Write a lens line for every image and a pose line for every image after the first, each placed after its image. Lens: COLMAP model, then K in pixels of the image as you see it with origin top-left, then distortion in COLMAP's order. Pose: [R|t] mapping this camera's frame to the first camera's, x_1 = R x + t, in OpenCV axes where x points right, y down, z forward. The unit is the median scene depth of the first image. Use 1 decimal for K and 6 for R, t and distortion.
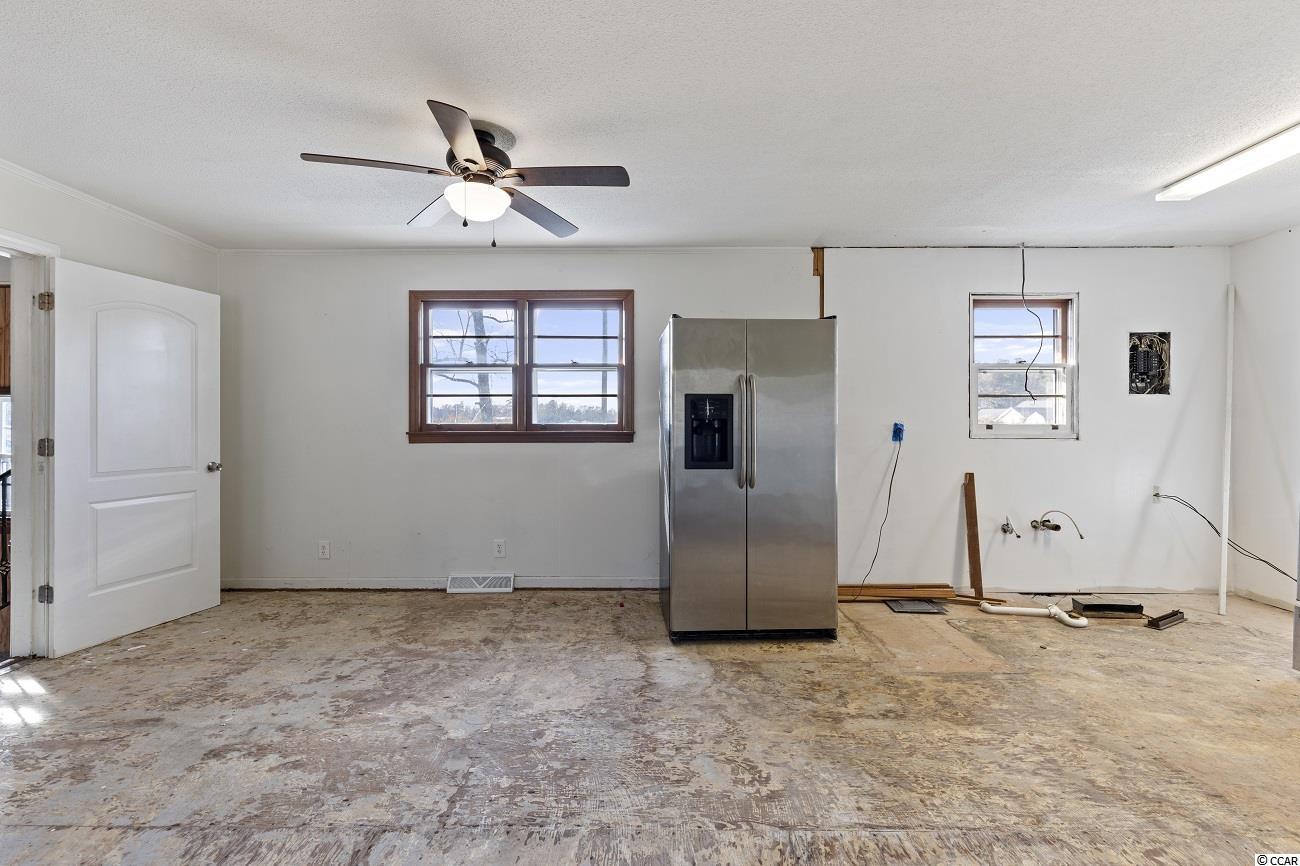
lens RADIAL K [[591.5, 0, 641.6], [0, 591.5, 420.0], [0, 0, 1]] dist [0.006165, -0.000632]
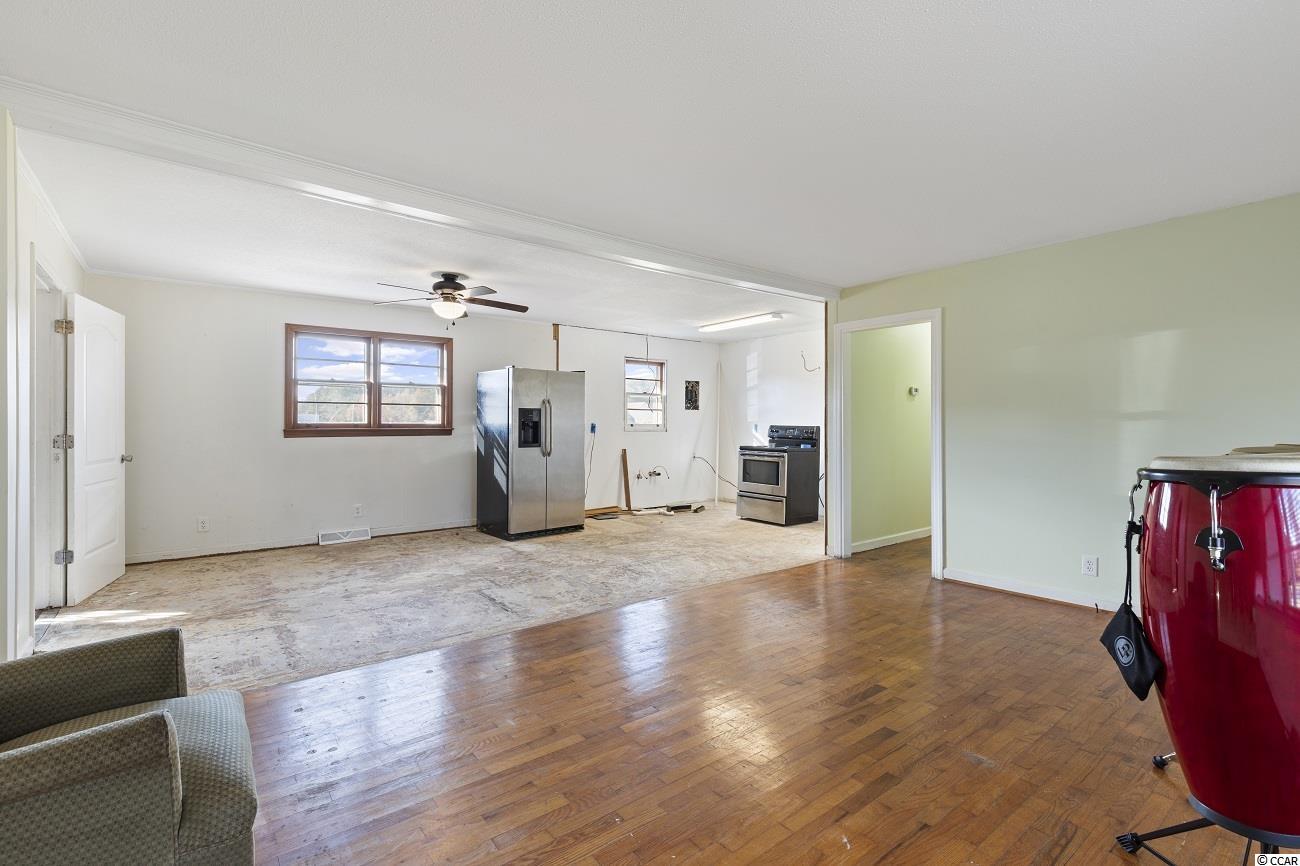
lens RADIAL K [[591.5, 0, 641.4], [0, 591.5, 422.9], [0, 0, 1]] dist [0.006165, -0.000632]
pose [[0.787030, 0.001750, 0.616912, -0.695489], [-0.005803, 0.999973, 0.004566, -0.006064], [-0.616887, -0.007173, 0.787019, -0.649684]]
